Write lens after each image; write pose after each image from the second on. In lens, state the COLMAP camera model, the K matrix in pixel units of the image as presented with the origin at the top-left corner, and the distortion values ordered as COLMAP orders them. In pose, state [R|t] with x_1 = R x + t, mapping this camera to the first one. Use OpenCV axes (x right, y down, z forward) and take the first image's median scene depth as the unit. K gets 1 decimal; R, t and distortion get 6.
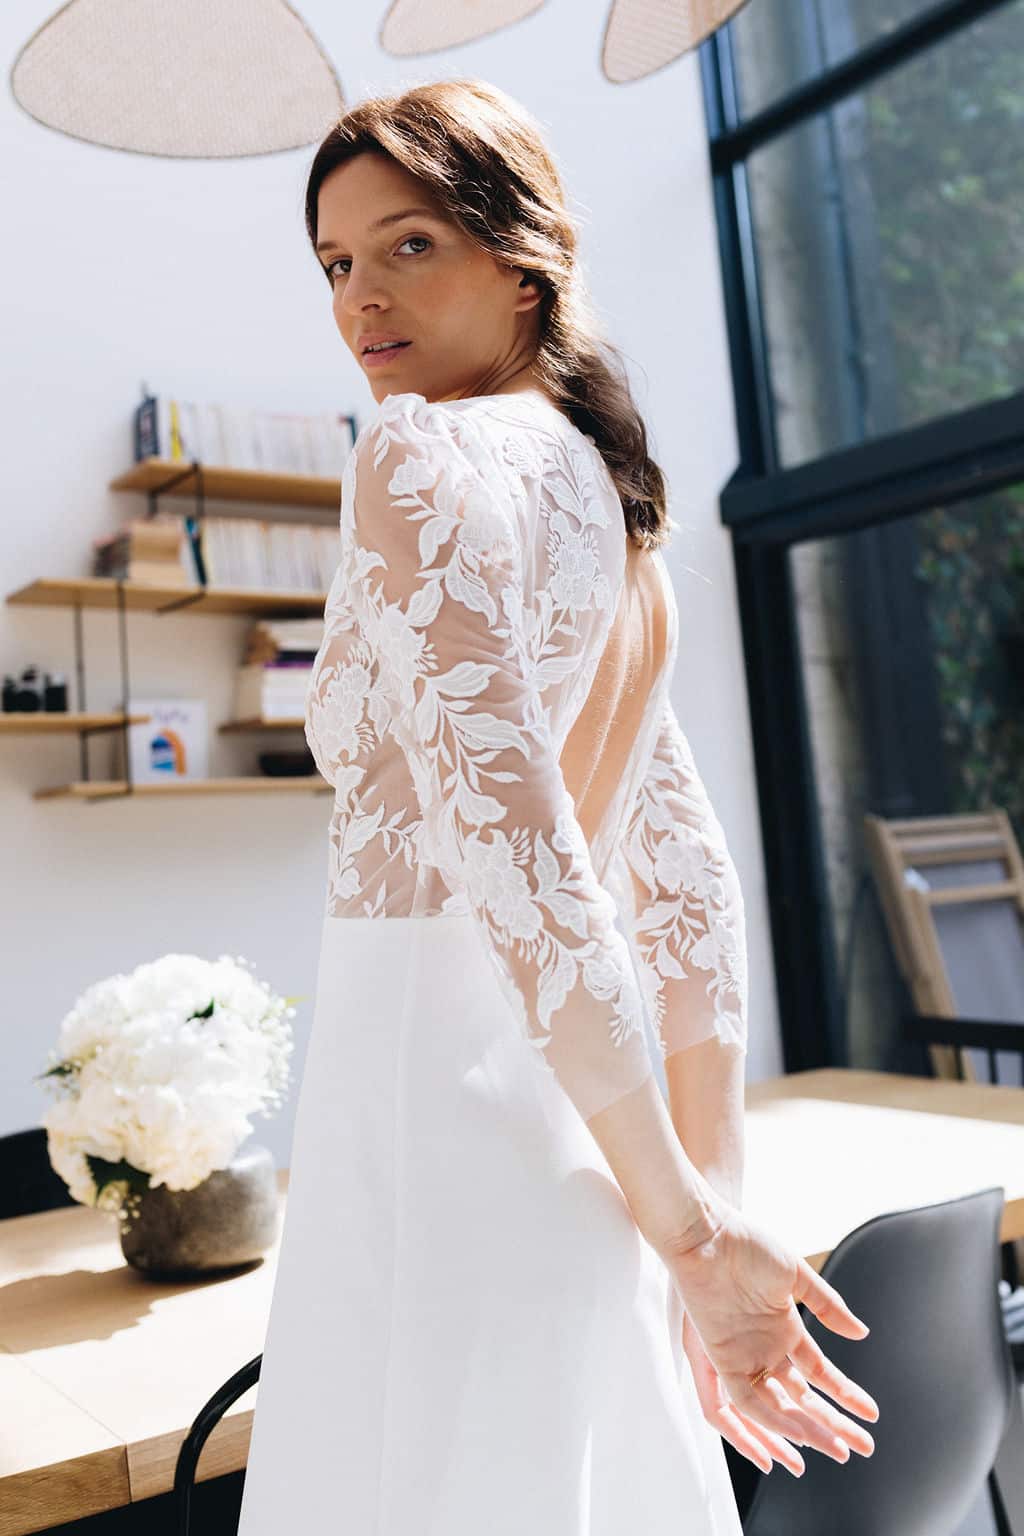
lens RADIAL K [[1517.8, 0, 511.0], [0, 1517.8, 647.6], [0, 0, 1]] dist [0.005036, 0.004344]
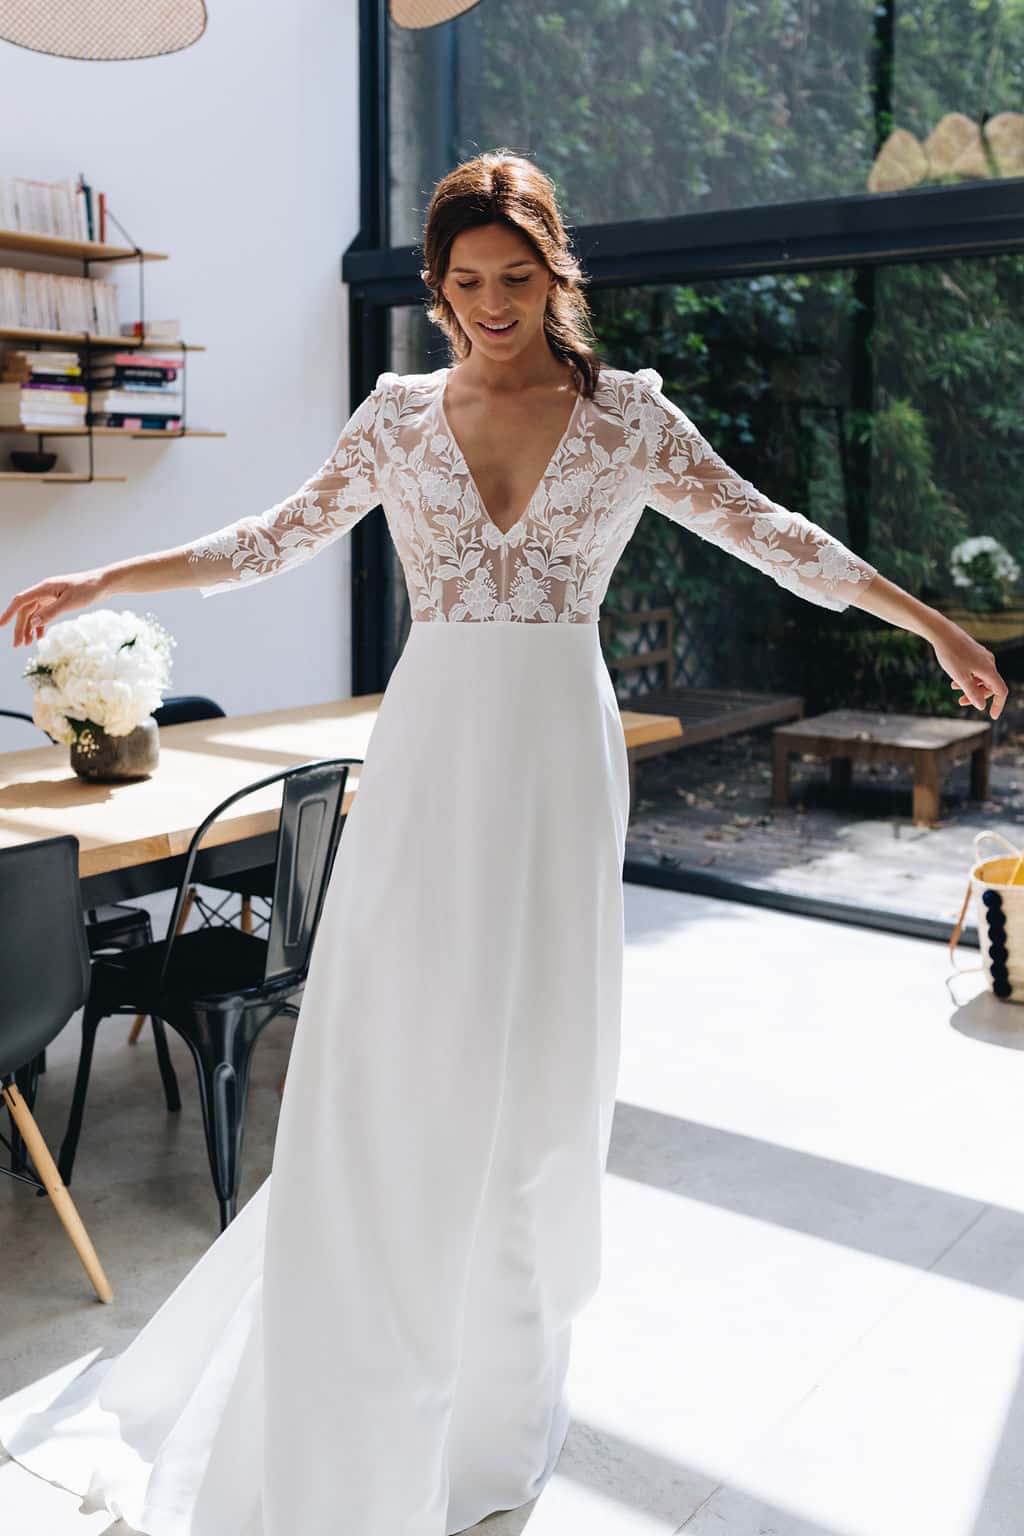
lens RADIAL K [[1548.7, 0, 514.4], [0, 1548.7, 751.2], [0, 0, 1]] dist [0.005975, 0.010898]
pose [[0.941682, 0.016205, 0.336113, -0.388051], [-0.114202, 0.954949, 0.273918, -0.191790], [-0.316532, -0.296328, 0.901109, -0.836263]]
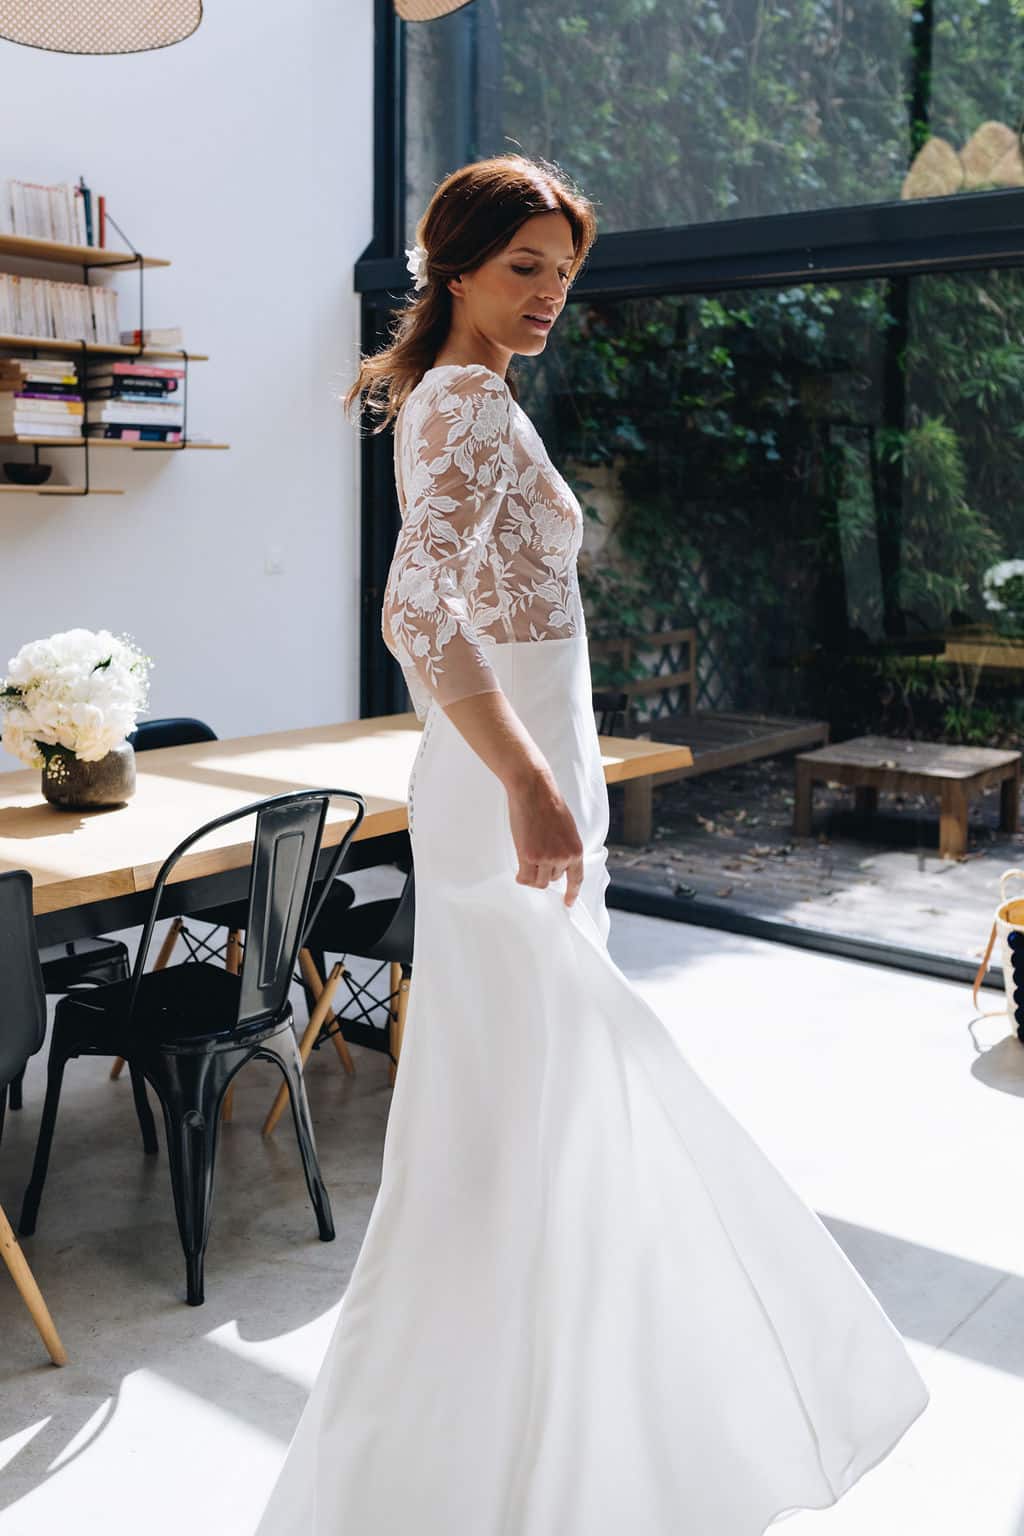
lens RADIAL K [[1542.2, 0, 512.0], [0, 1542.2, 768.0], [0, 0, 1]] dist [0.005358, 0.006631]
pose [[0.949144, 0.028320, 0.313567, -0.307784], [-0.119975, 0.953334, 0.277056, -0.183978], [-0.291088, -0.300586, 0.908249, -0.746286]]
